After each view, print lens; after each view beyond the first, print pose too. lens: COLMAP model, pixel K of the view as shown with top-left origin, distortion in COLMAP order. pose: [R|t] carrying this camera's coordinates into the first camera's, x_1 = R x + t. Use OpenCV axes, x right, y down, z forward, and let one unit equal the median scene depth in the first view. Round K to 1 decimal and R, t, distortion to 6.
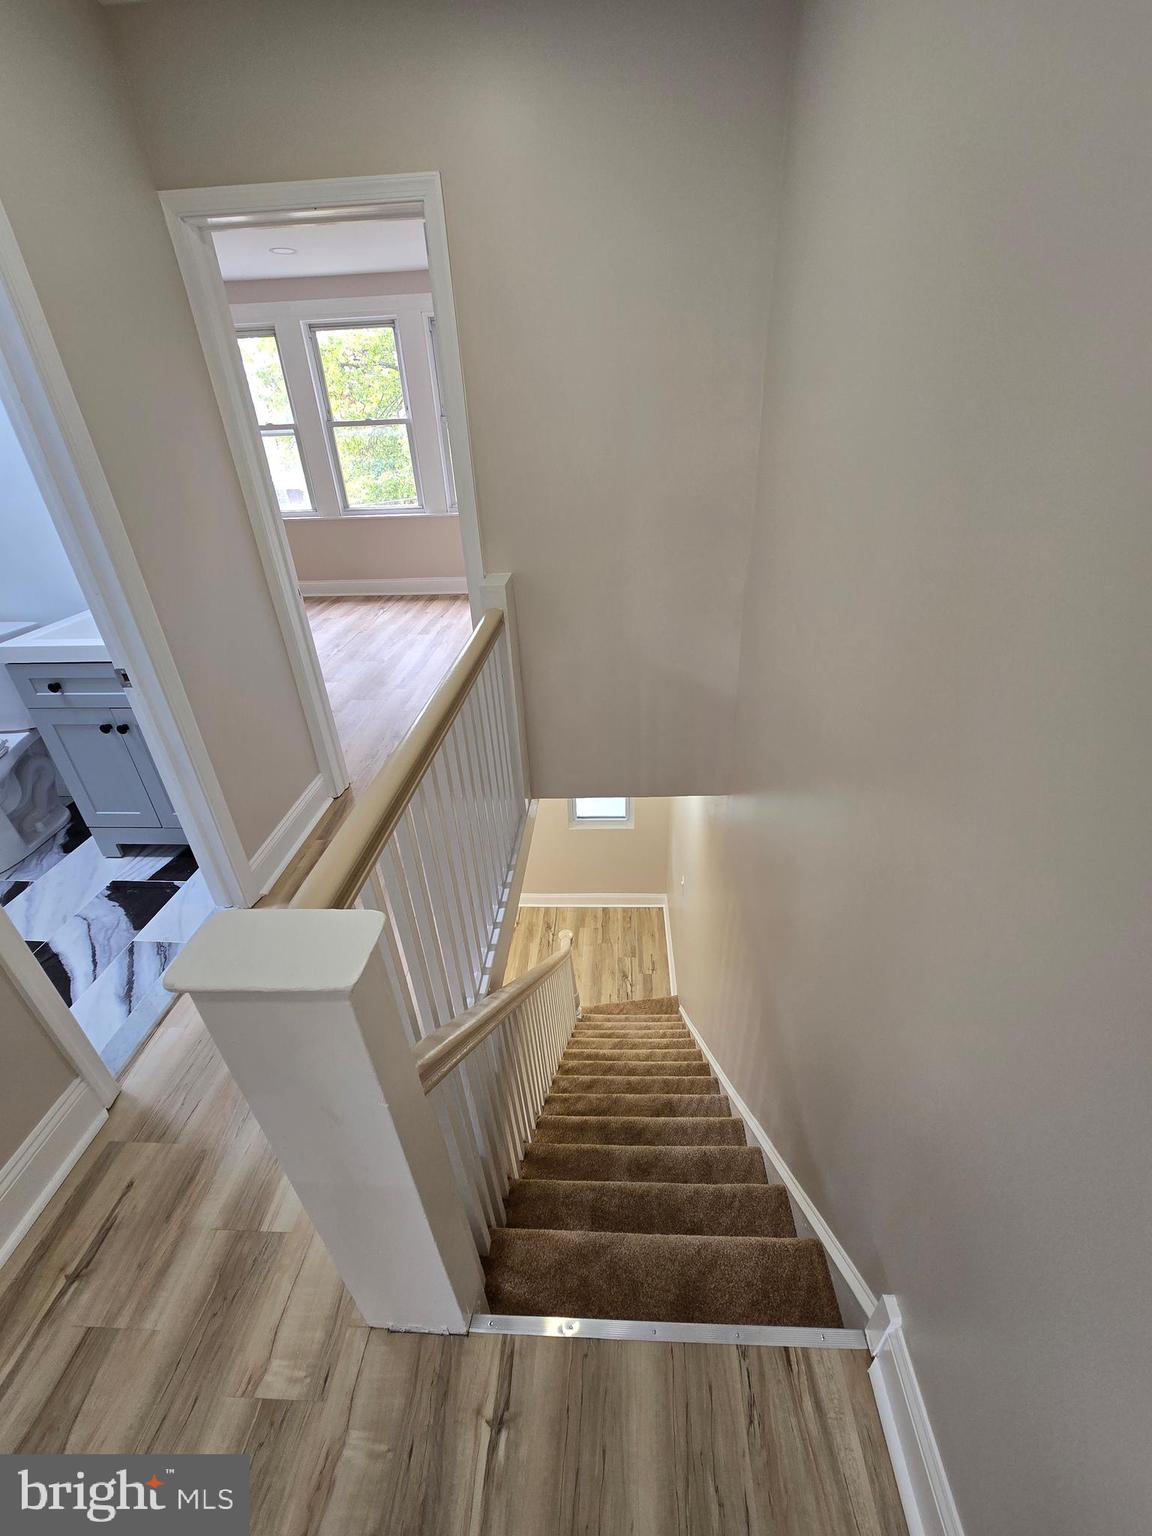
lens RADIAL K [[629.1, 0, 575.3], [0, 629.1, 770.9], [0, 0, 1]] dist [-0.009549, 0.003064]
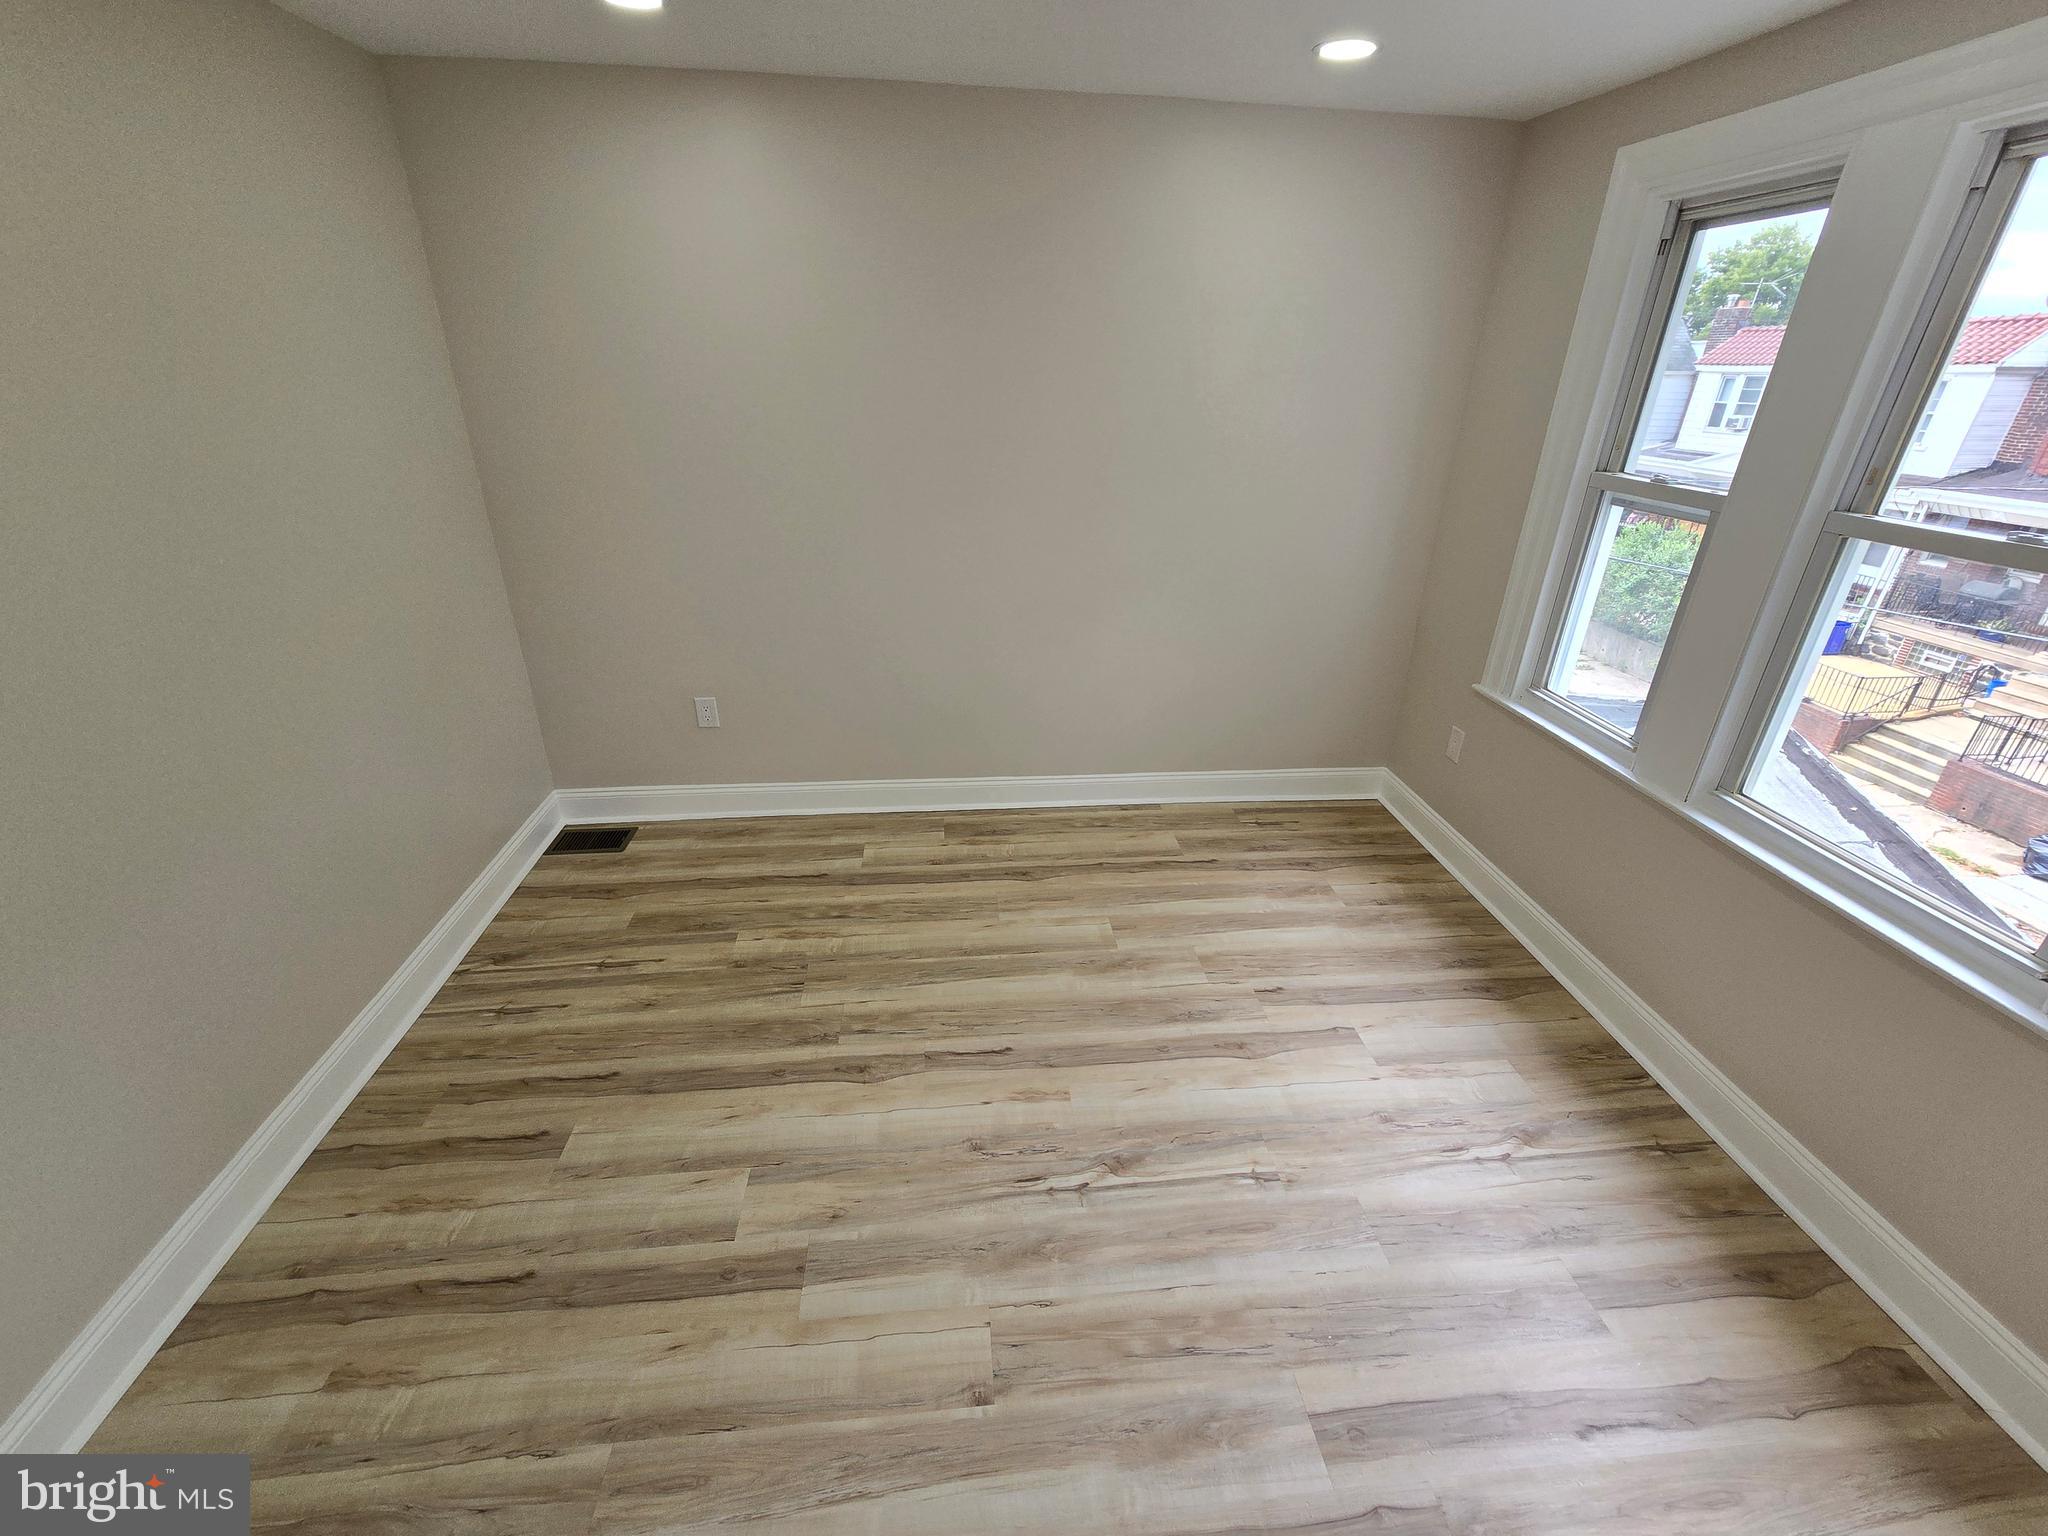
lens RADIAL K [[838.9, 0, 1031.3], [0, 838.9, 768.6], [0, 0, 1]] dist [-0.009549, 0.003064]
pose [[0.153774, 0.470041, -0.869146, -0.098442], [-0.519154, 0.786851, 0.333683, -0.420176], [0.840734, 0.399909, 0.365021, 0.641169]]
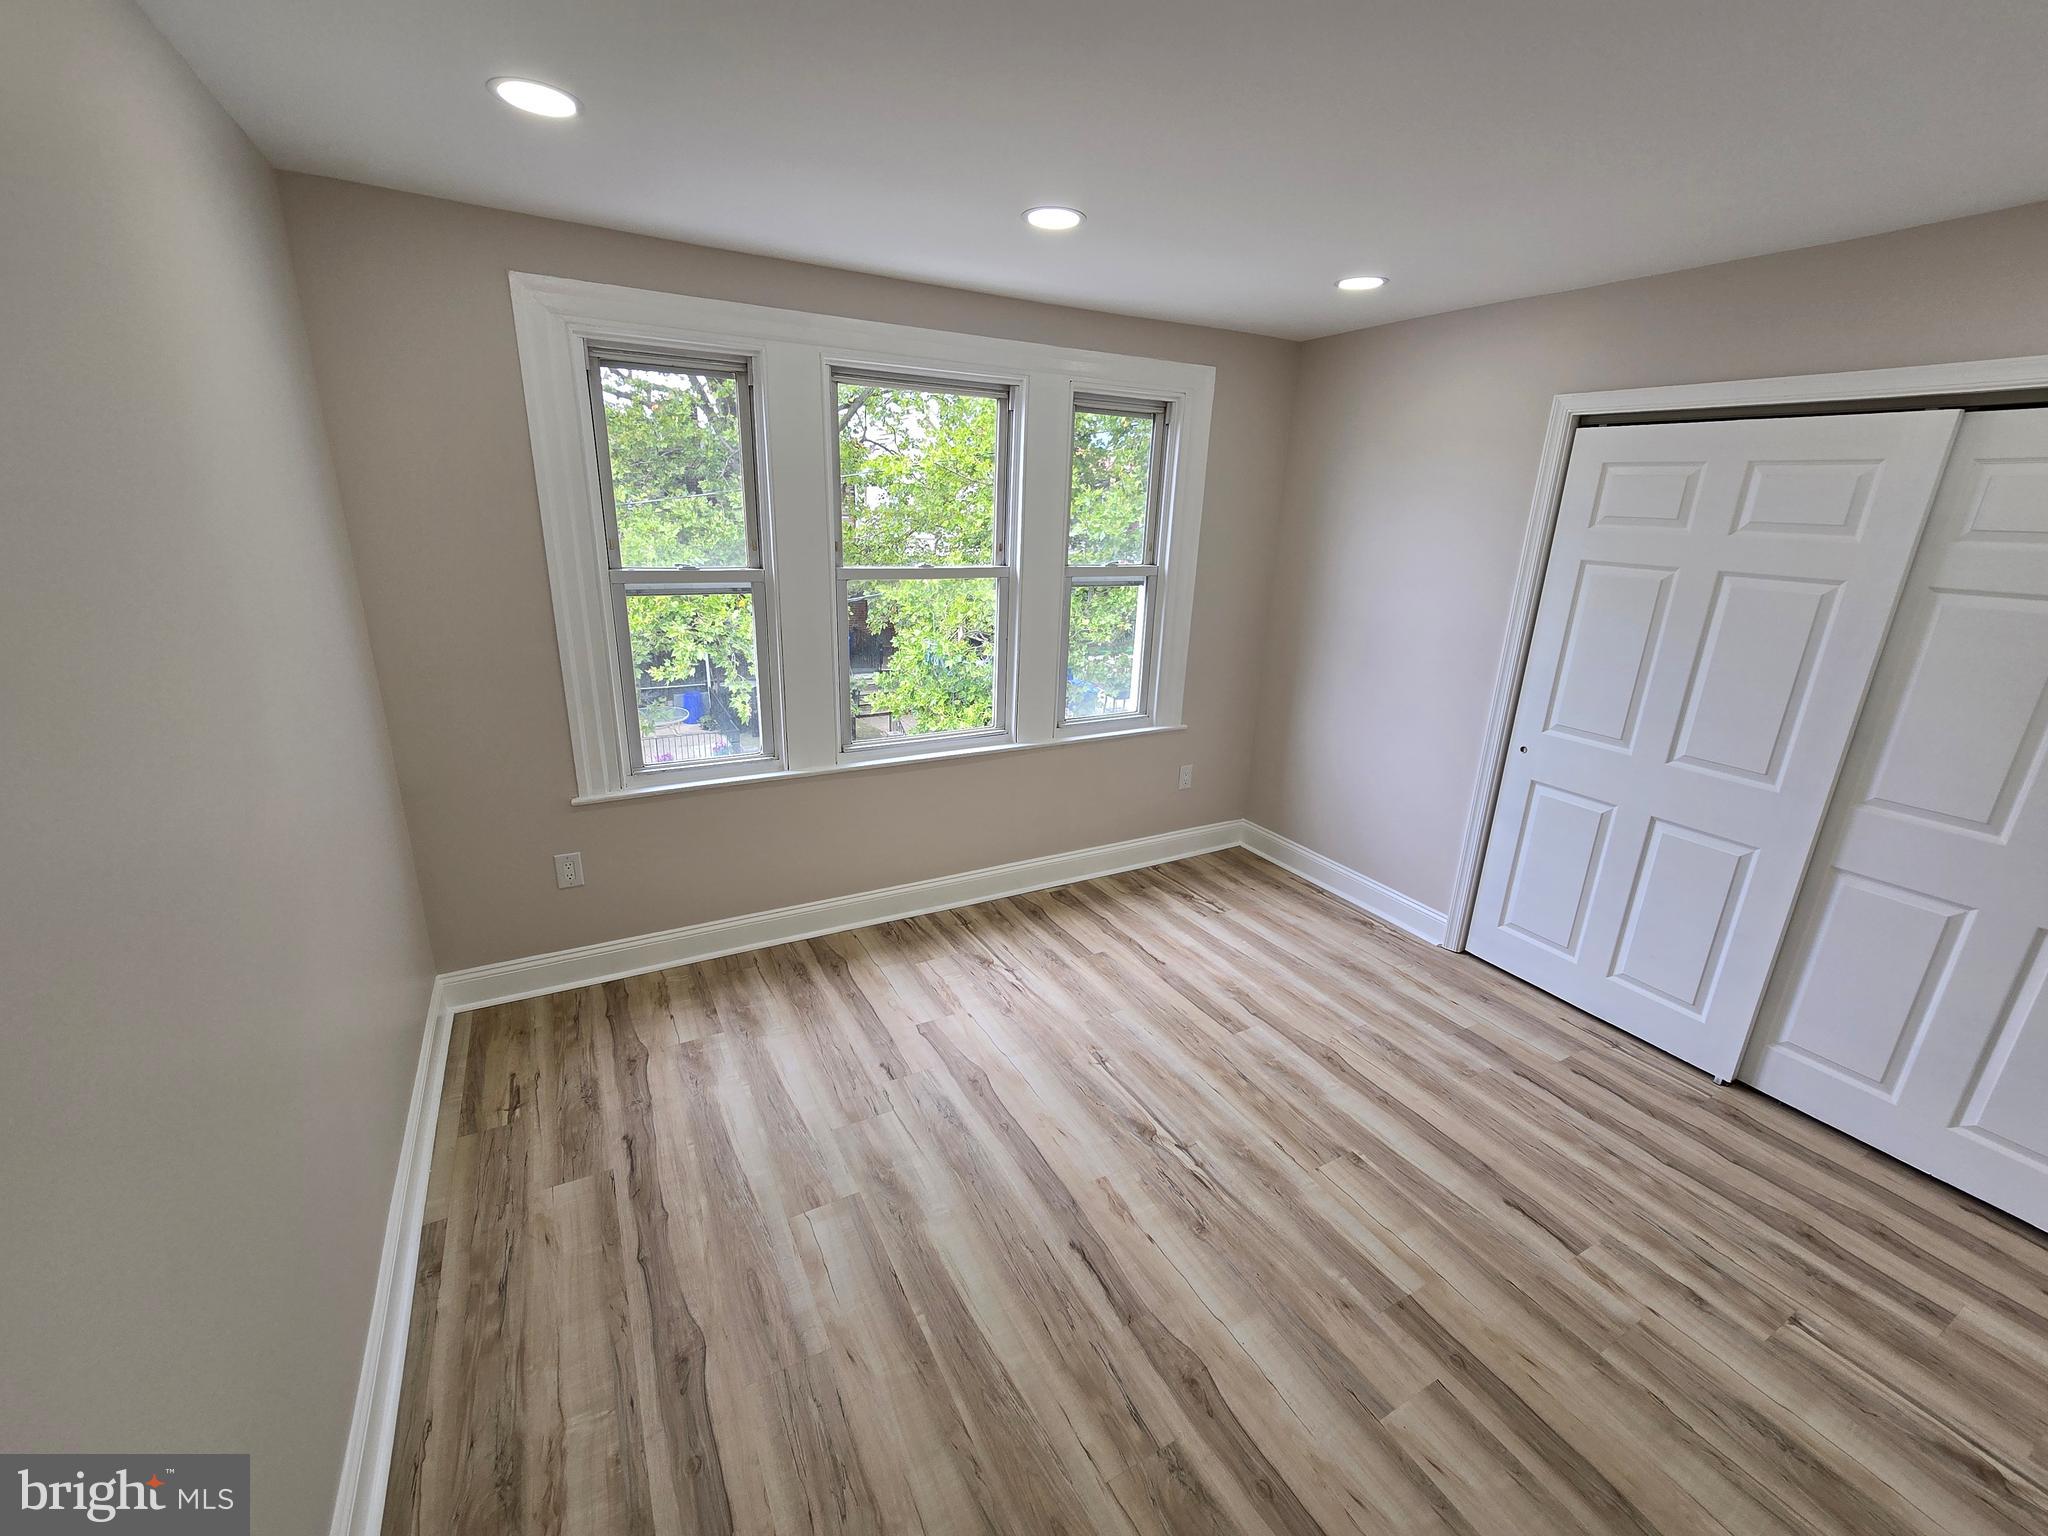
lens RADIAL K [[838.9, 0, 1033.1], [0, 838.9, 763.7], [0, 0, 1]] dist [-0.009549, 0.003064]
pose [[0.842134, -0.094585, 0.530909, -0.610692], [0.209746, 0.964429, -0.160882, -0.306898], [-0.496808, 0.246840, 0.832017, 0.485535]]
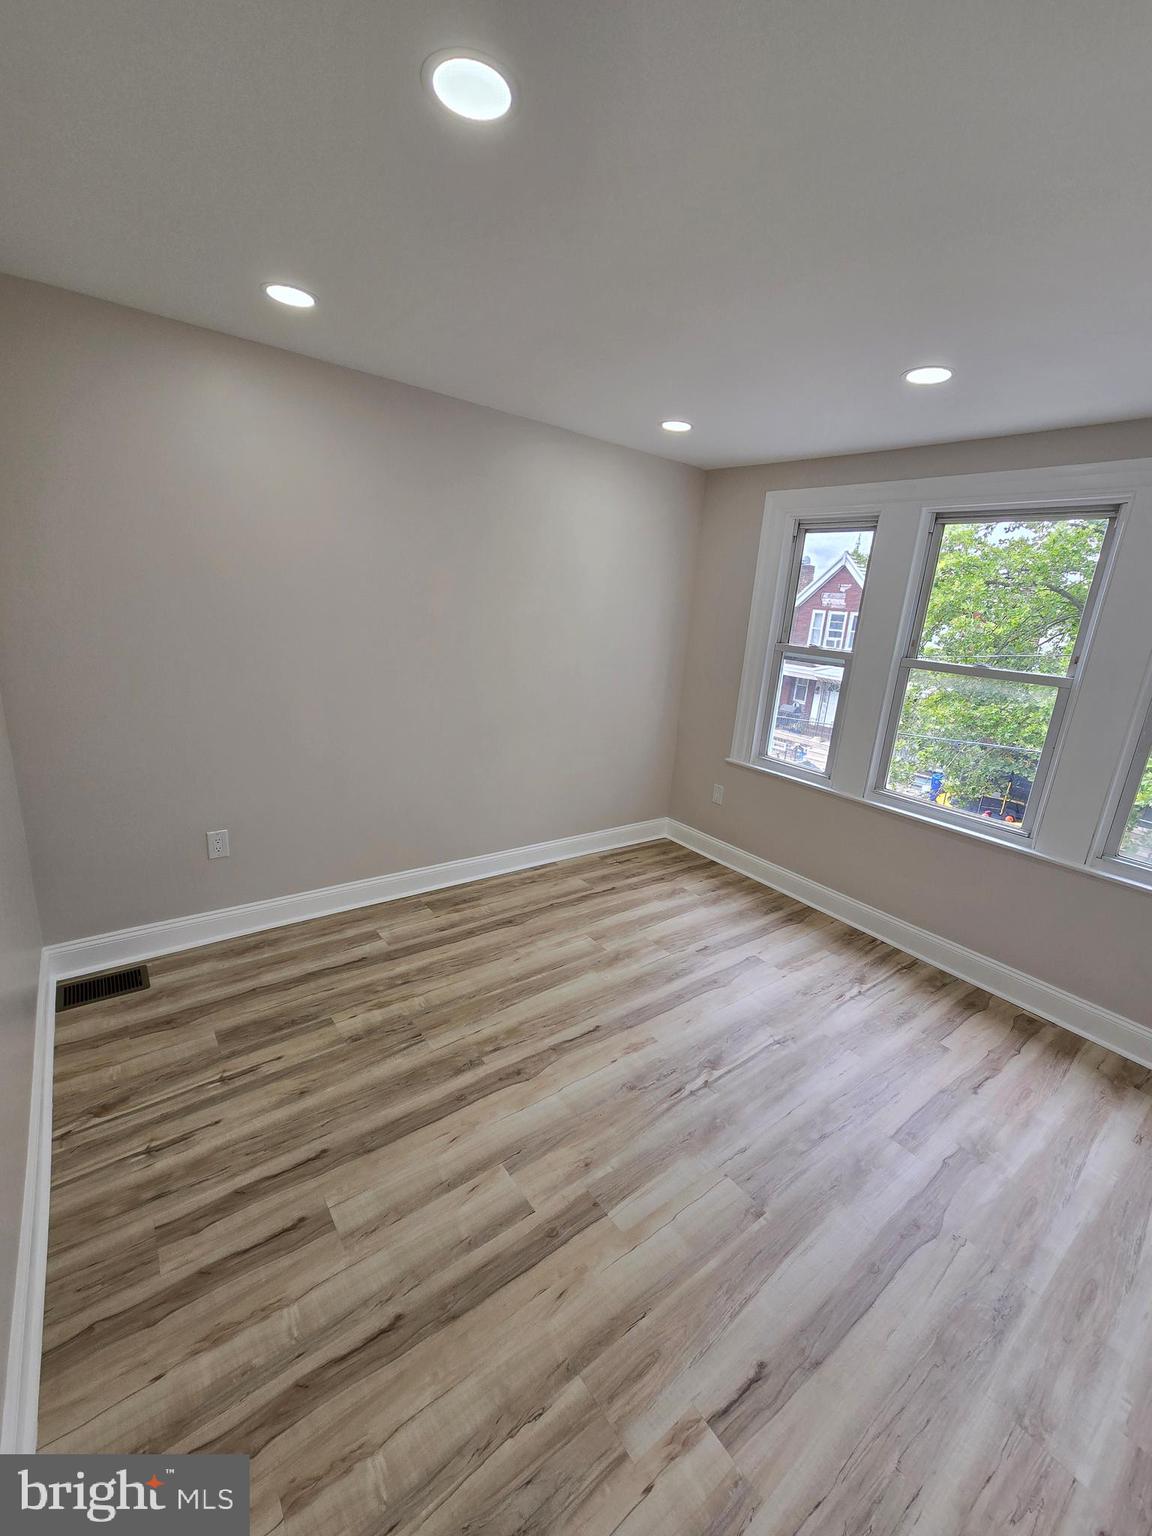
lens RADIAL K [[629.1, 0, 580.1], [0, 629.1, 775.9], [0, 0, 1]] dist [-0.009549, 0.003064]
pose [[0.646016, 0.292818, -0.704926, -0.145216], [-0.468260, 0.881340, -0.063029, -0.281313], [0.602824, 0.370806, 0.706475, 0.440980]]
